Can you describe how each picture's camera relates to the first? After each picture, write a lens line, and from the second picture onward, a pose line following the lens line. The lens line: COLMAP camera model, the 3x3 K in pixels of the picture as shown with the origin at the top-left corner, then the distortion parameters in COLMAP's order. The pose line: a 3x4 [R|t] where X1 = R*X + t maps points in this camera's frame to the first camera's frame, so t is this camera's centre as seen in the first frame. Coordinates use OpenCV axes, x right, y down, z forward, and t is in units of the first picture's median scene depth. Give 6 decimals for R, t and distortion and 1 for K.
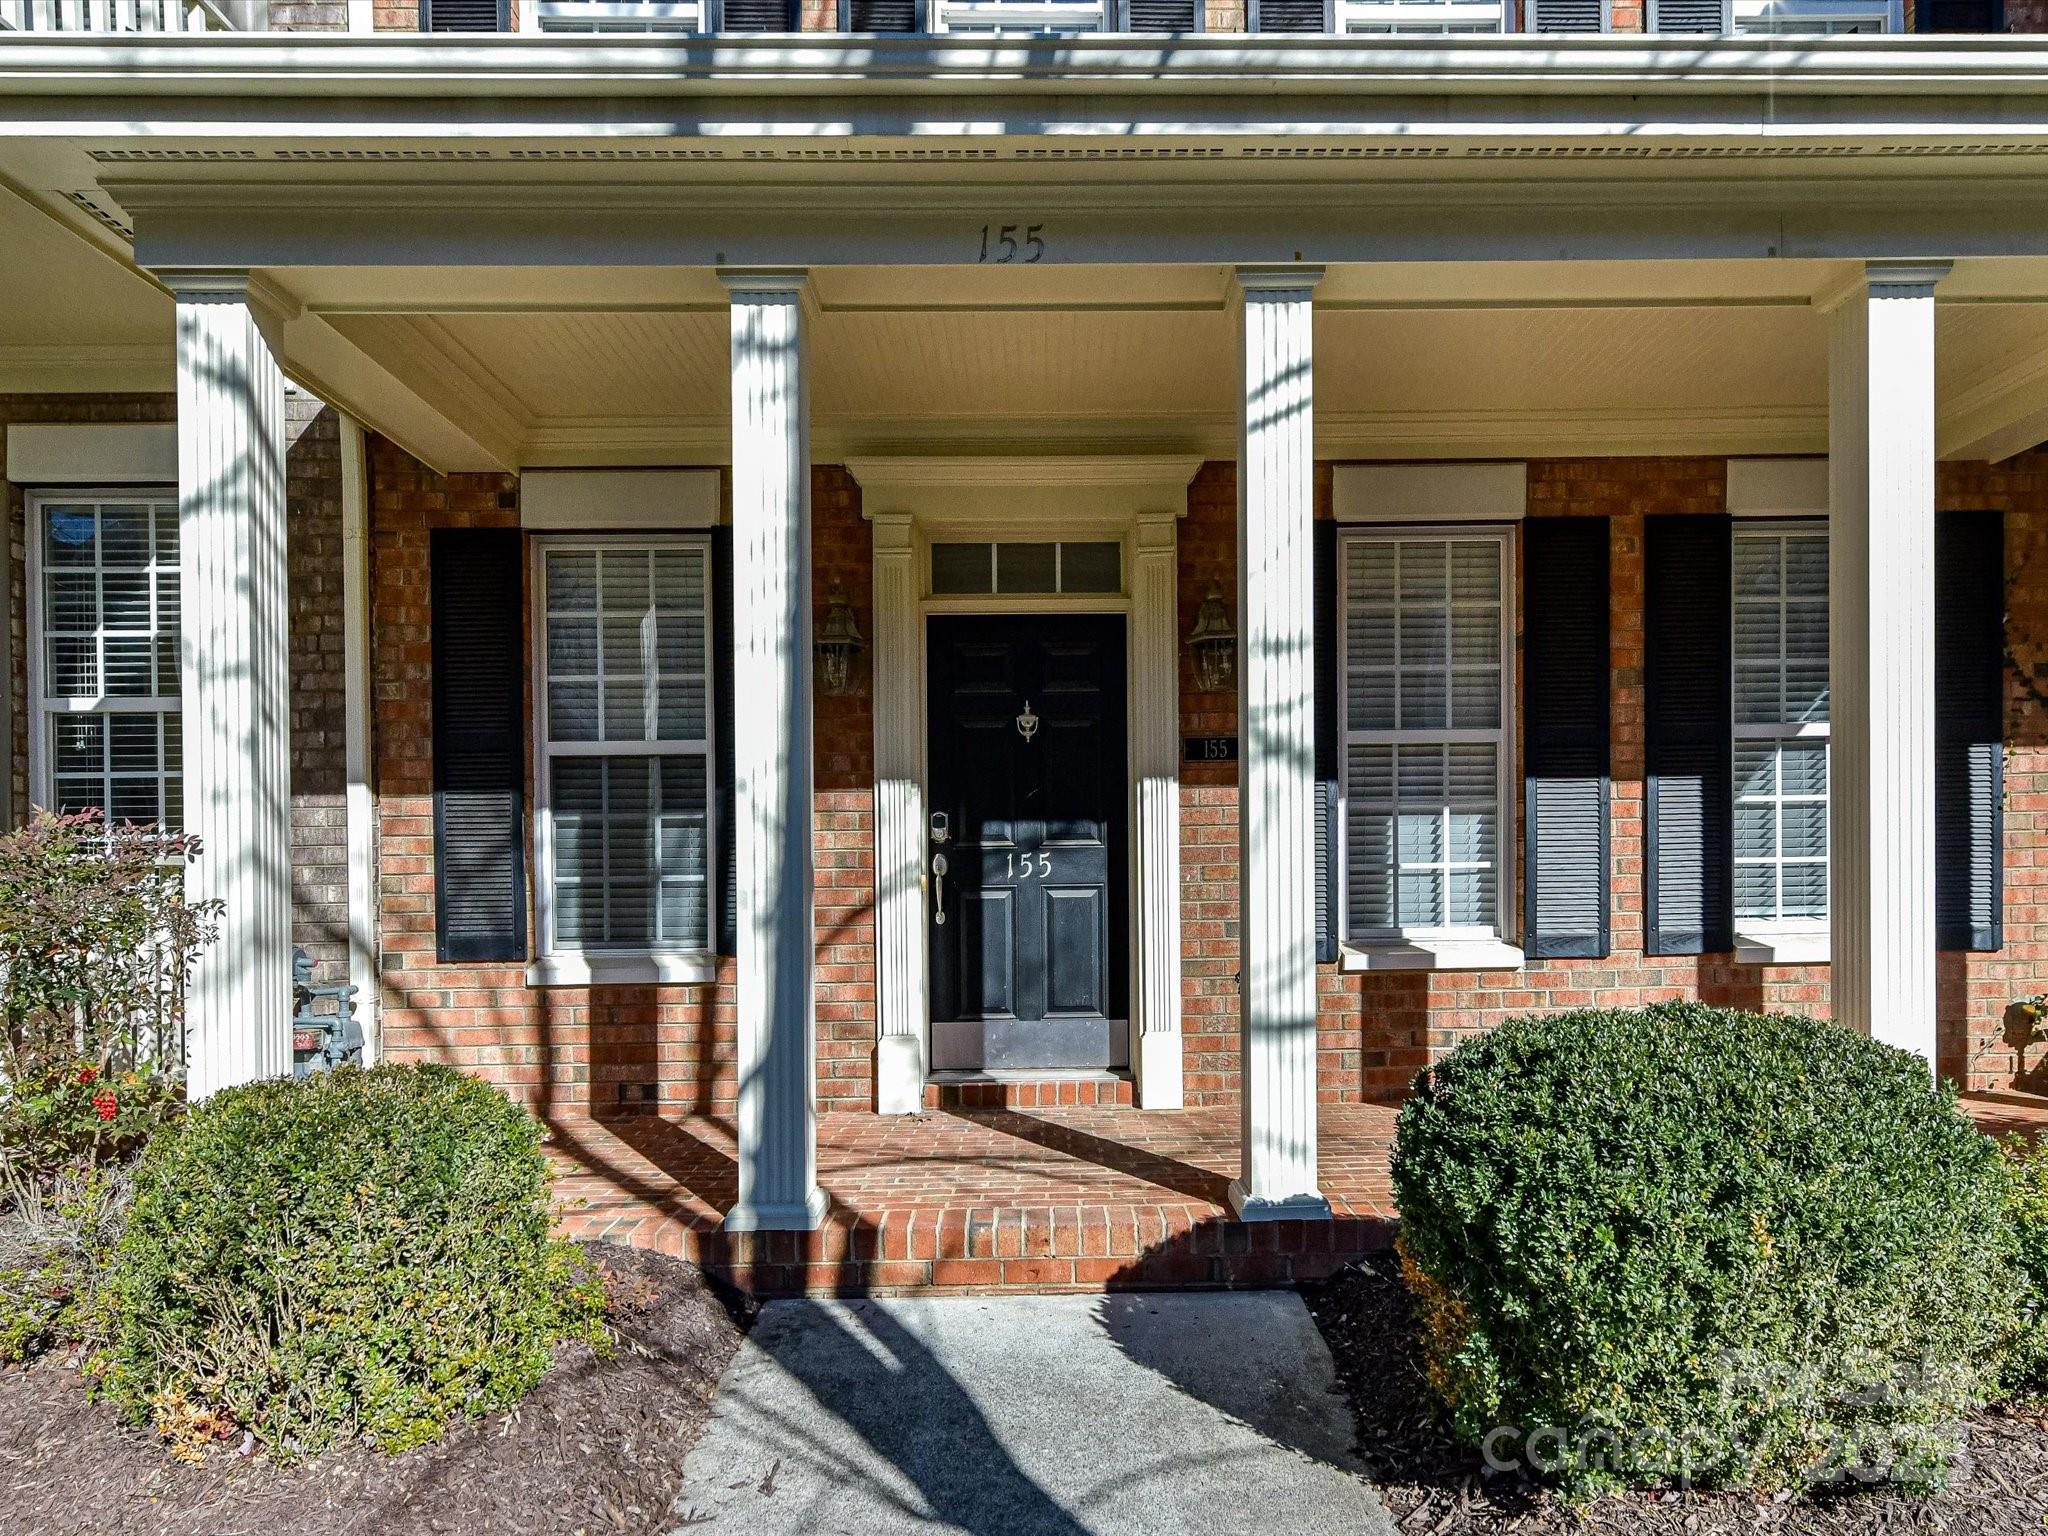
lens RADIAL K [[1522.8, 0, 1024.0], [0, 1522.8, 768.0], [0, 0, 1]] dist [0.006563, 0.003547]
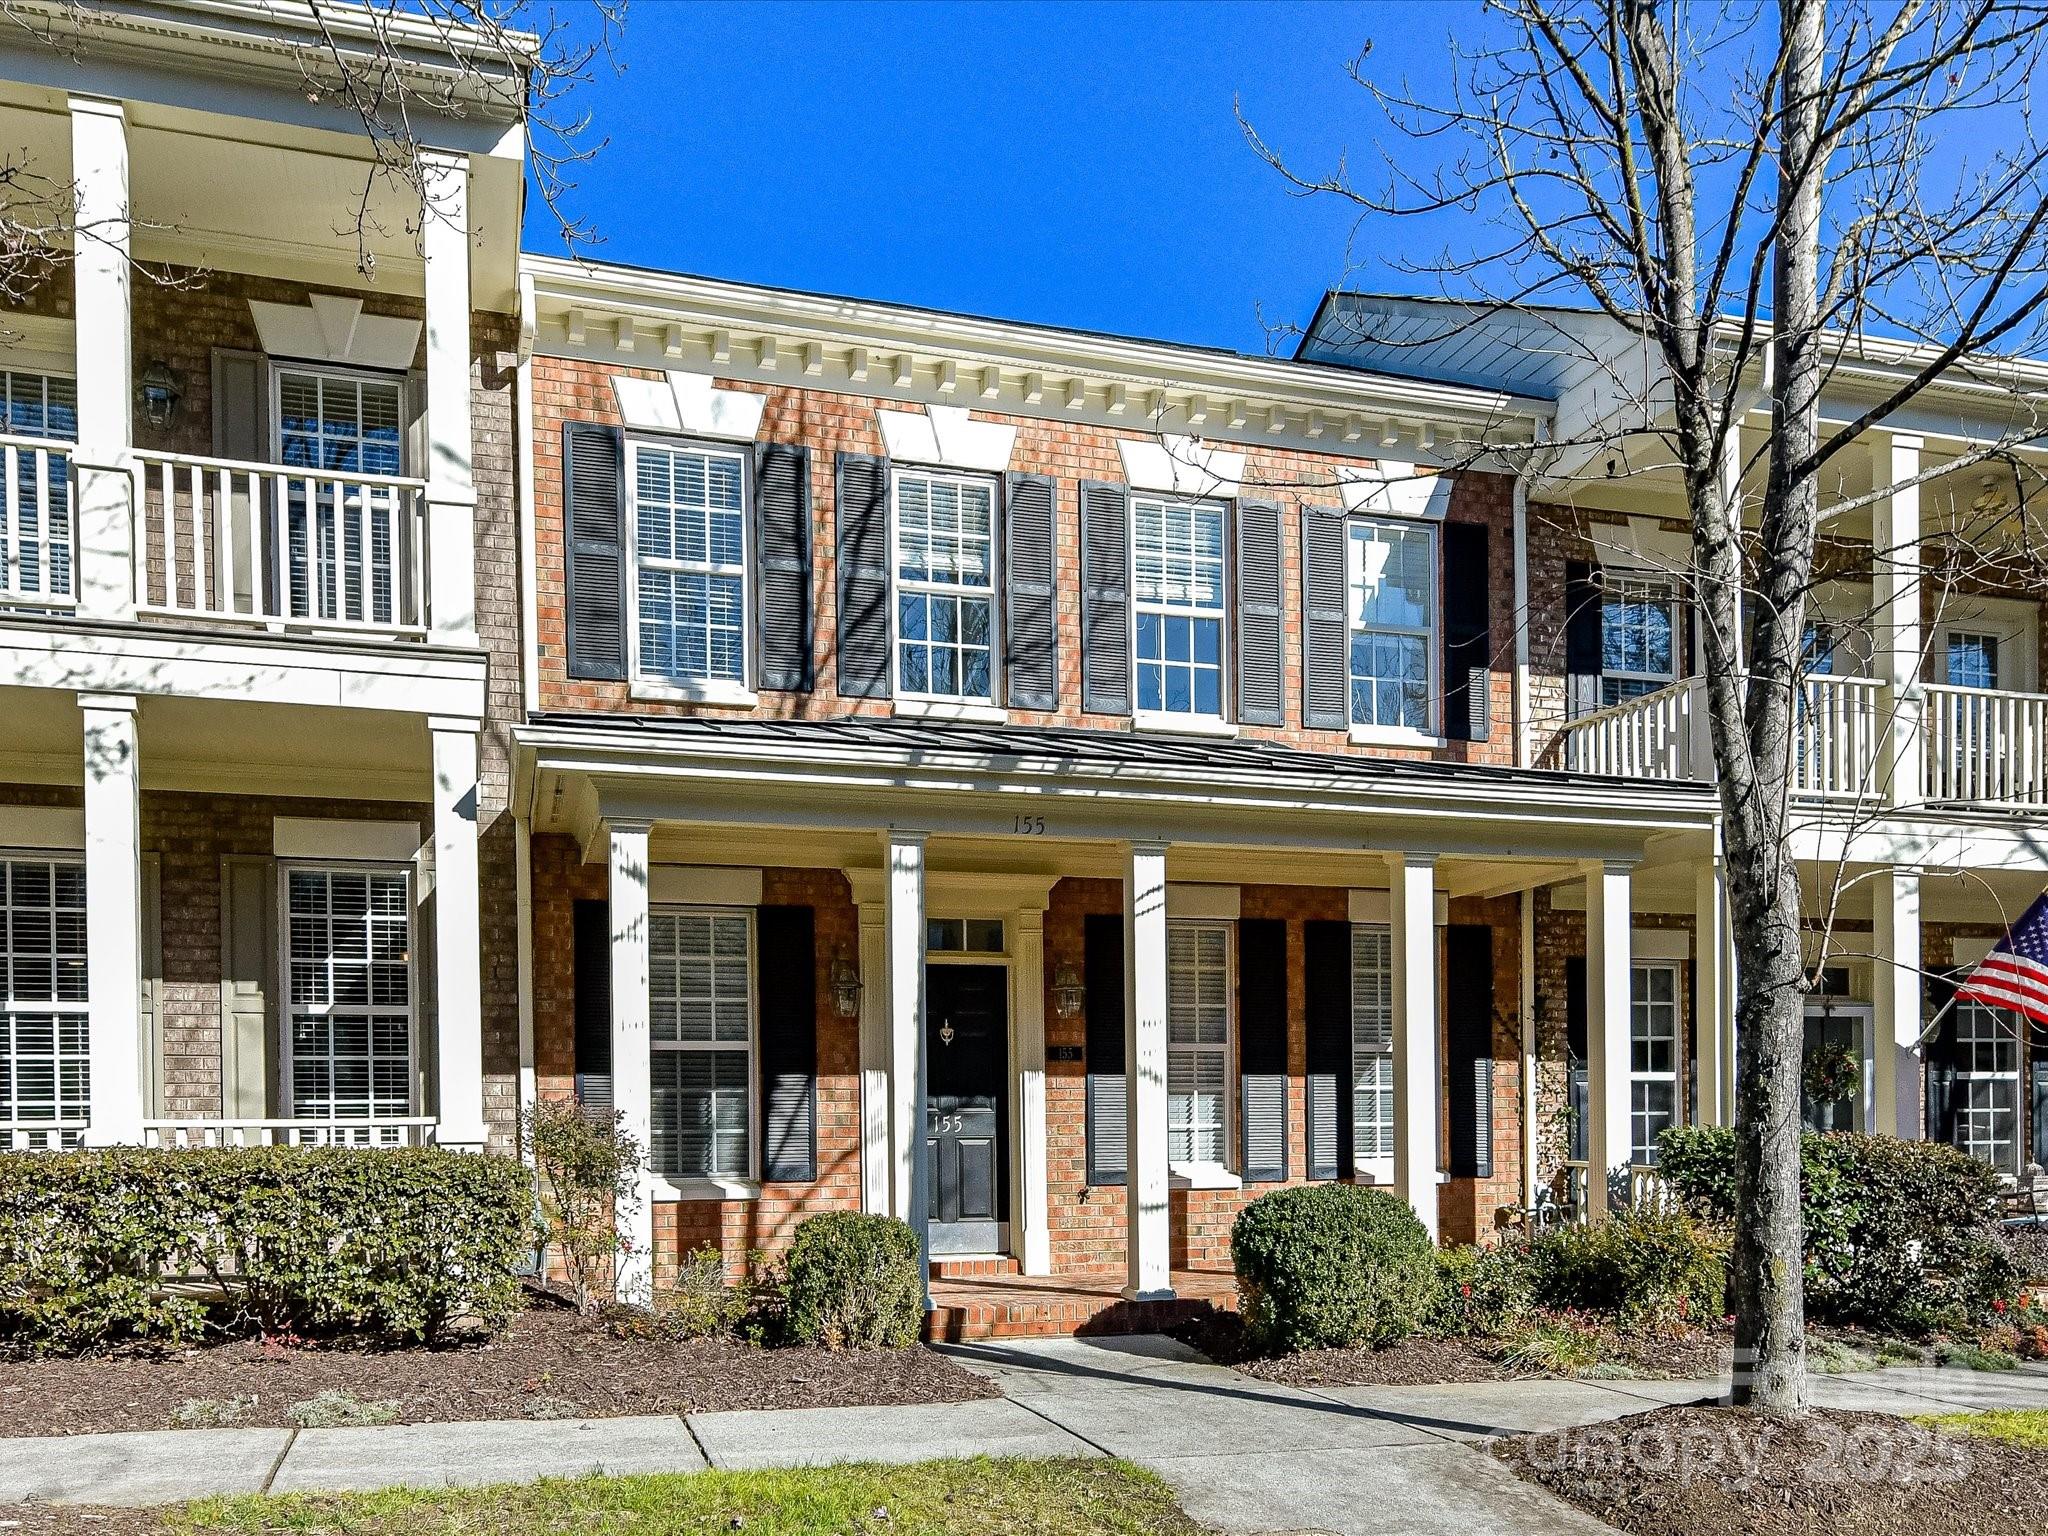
lens RADIAL K [[1522.8, 0, 1024.0], [0, 1522.8, 768.0], [0, 0, 1]] dist [0.006563, 0.003547]
pose [[0.976032, 0.055986, 0.210300, -0.289468], [-0.021823, 0.986651, -0.161380, -0.051277], [-0.216528, 0.152923, 0.964225, -0.653556]]
